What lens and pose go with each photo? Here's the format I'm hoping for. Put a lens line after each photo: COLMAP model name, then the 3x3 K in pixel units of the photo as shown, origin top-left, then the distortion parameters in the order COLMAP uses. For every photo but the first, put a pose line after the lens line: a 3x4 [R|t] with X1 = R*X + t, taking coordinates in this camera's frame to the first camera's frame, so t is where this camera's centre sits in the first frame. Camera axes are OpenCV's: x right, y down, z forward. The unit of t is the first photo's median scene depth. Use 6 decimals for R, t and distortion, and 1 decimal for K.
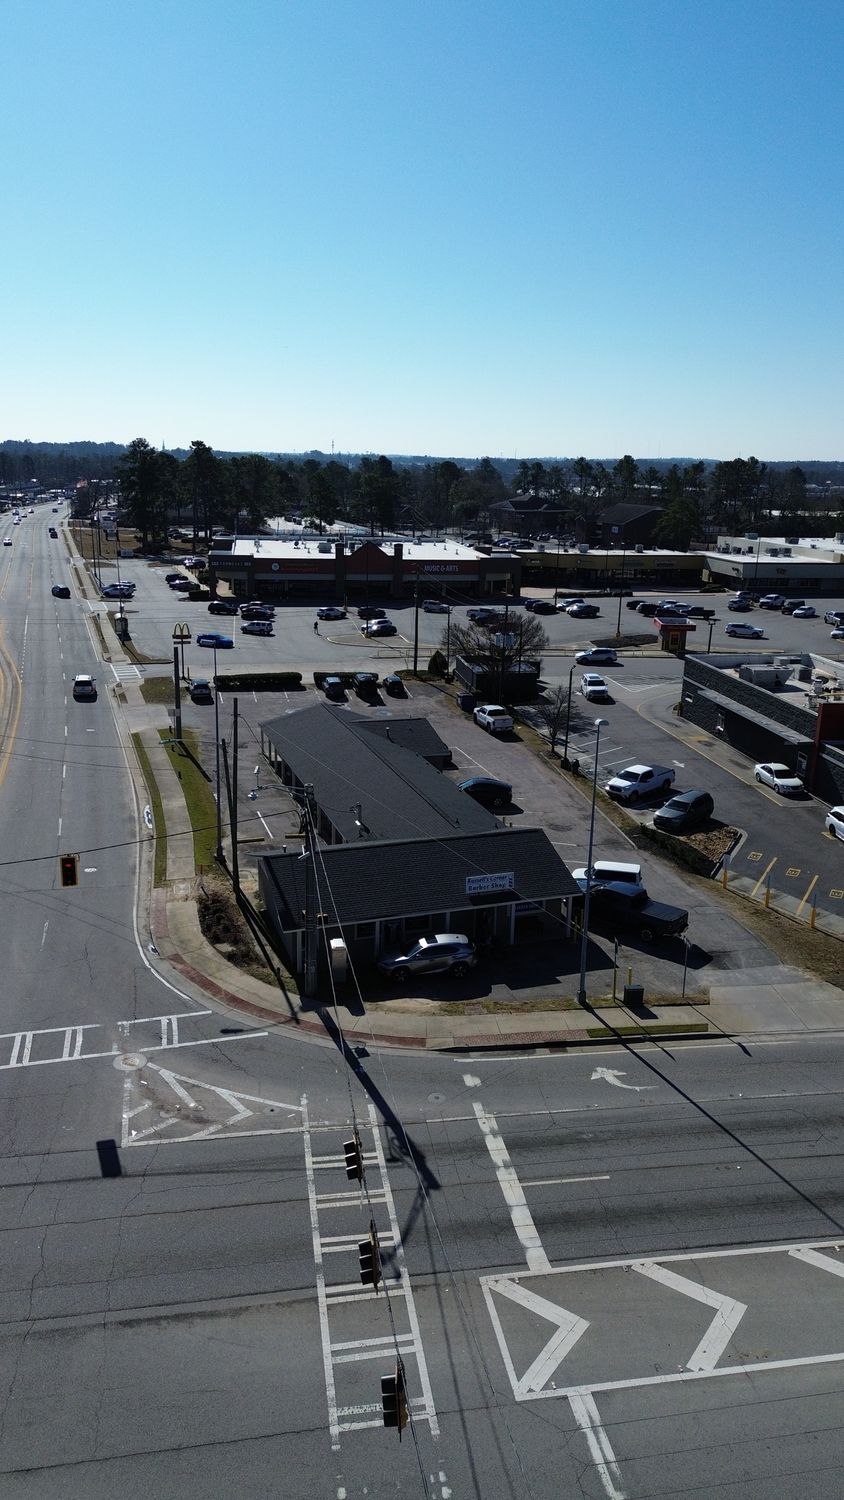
lens RADIAL K [[1040.8, 0, 422.0], [0, 1040.8, 750.0], [0, 0, 1]] dist [0.075882, 0.000282]
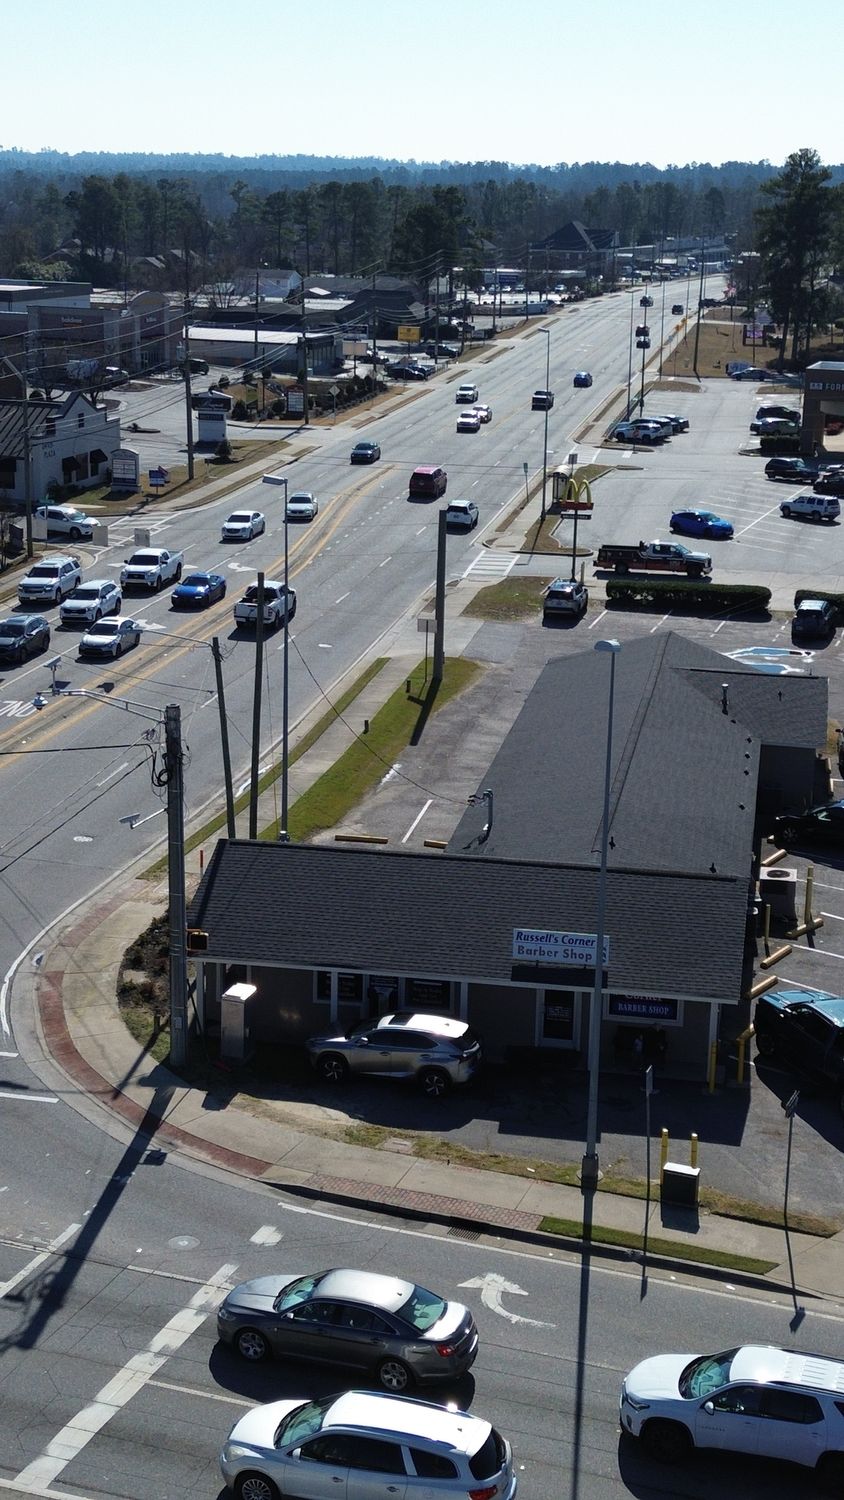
lens RADIAL K [[2045.0, 0, 422.0], [0, 2045.0, 750.0], [0, 0, 1]] dist [0.118326, -0.040414]
pose [[0.878235, 0.123361, -0.462044, 0.541486], [-0.126768, 0.991647, 0.023805, 0.010410], [0.461121, 0.037666, 0.886537, 0.020689]]
